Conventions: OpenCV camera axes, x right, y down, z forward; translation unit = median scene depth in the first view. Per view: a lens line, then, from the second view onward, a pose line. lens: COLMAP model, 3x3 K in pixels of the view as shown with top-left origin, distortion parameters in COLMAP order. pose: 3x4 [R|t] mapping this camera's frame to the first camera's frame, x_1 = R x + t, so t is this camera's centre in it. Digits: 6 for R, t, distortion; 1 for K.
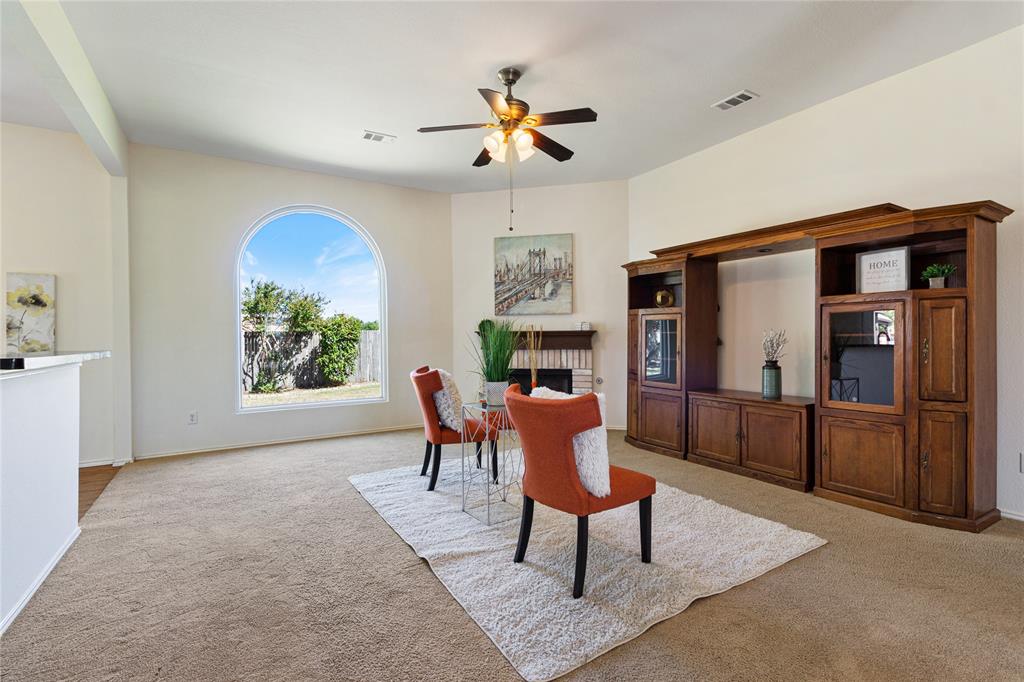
lens RADIAL K [[472.7, 0, 523.3], [0, 472.7, 340.0], [0, 0, 1]] dist [-0.003715, 0.001134]
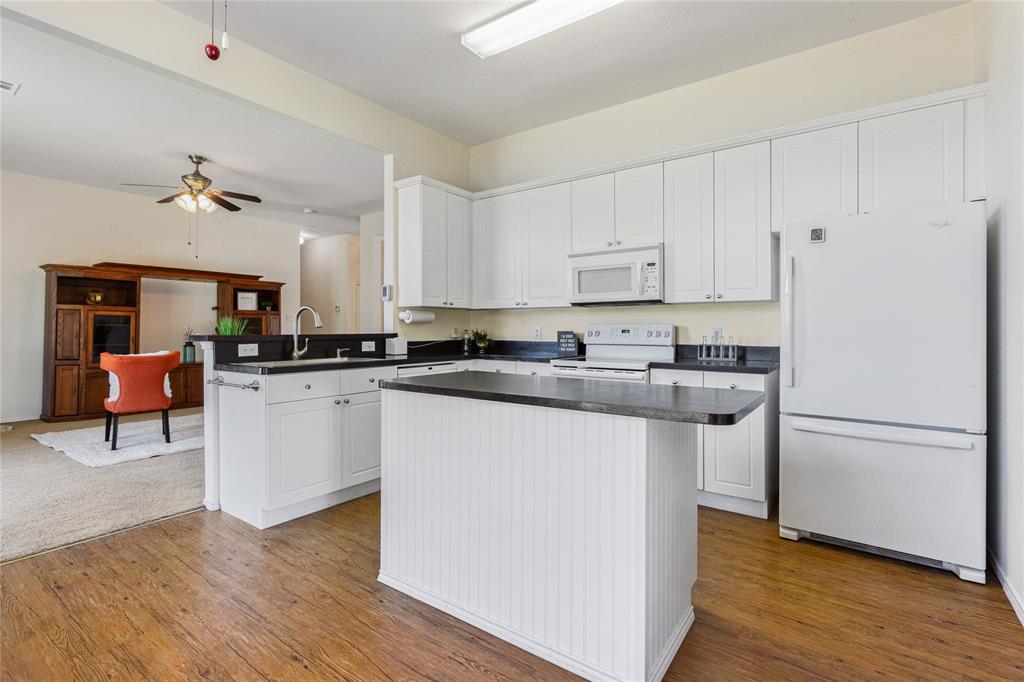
lens RADIAL K [[472.7, 0, 522.1], [0, 472.7, 327.5], [0, 0, 1]] dist [-0.003715, 0.001134]
pose [[-0.393126, 0.010809, 0.919421, -1.071170], [0.011192, 0.999913, -0.006969, 0.010189], [-0.919417, 0.007551, -0.393213, 0.364595]]
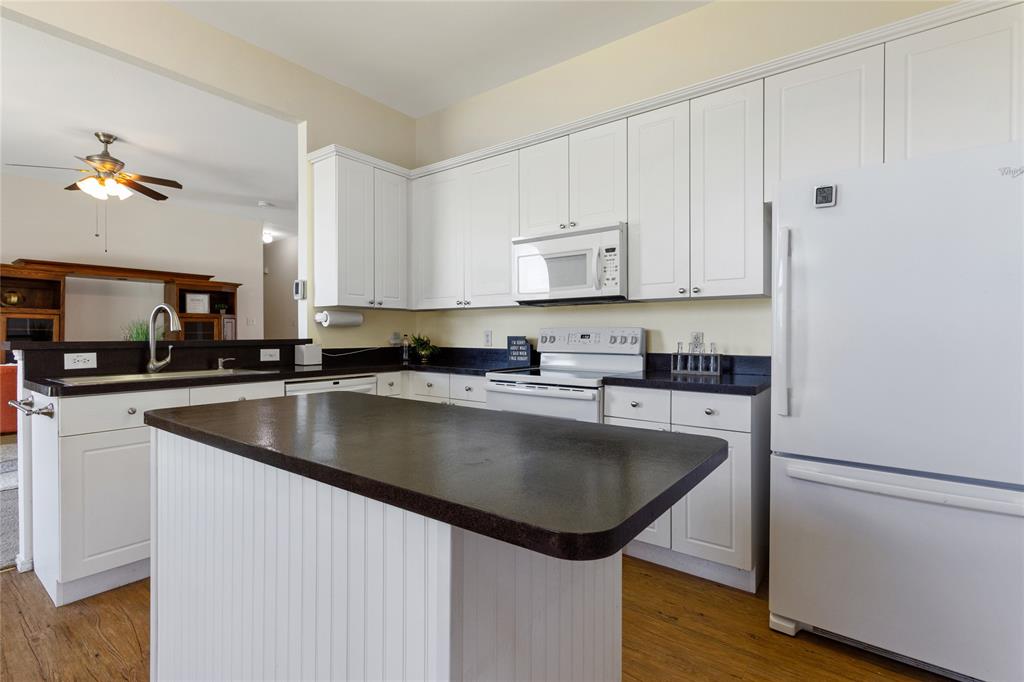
lens RADIAL K [[472.7, 0, 524.9], [0, 472.7, 336.1], [0, 0, 1]] dist [-0.003715, 0.001134]
pose [[-0.376829, 0.003943, 0.926274, -0.986207], [0.011290, 0.999936, 0.000336, 0.011206], [-0.926214, 0.010584, -0.376850, 0.235795]]
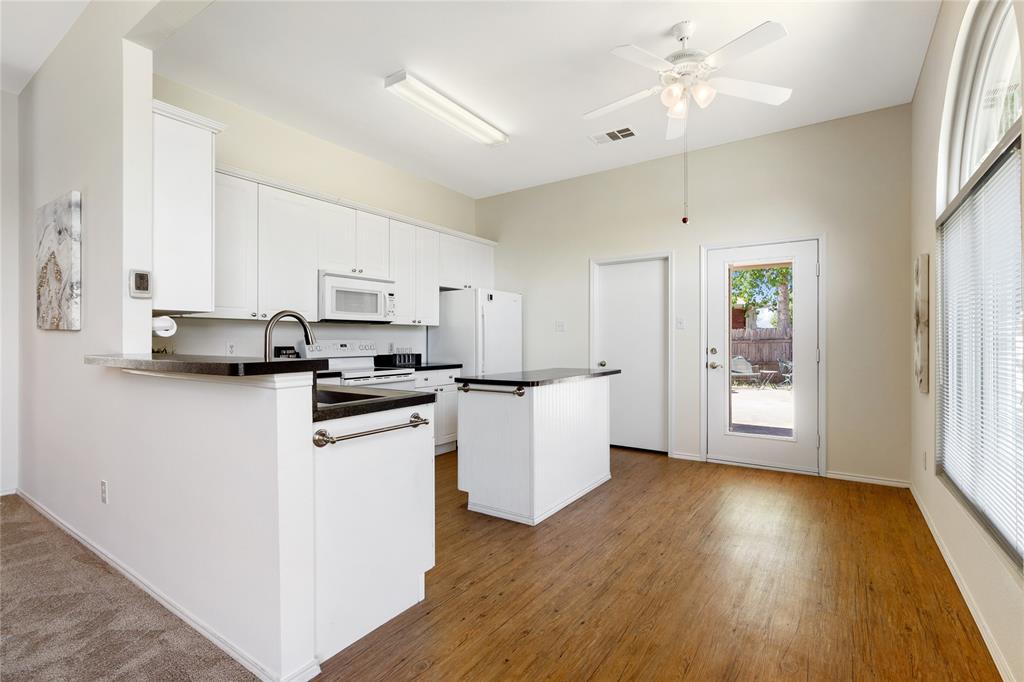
lens RADIAL K [[472.7, 0, 511.3], [0, 472.7, 339.9], [0, 0, 1]] dist [-0.003715, 0.001134]
pose [[-0.916998, 0.011199, -0.398735, -0.473252], [0.007320, 0.999910, 0.011250, -0.003314], [0.398825, 0.007398, -0.916997, 0.774576]]
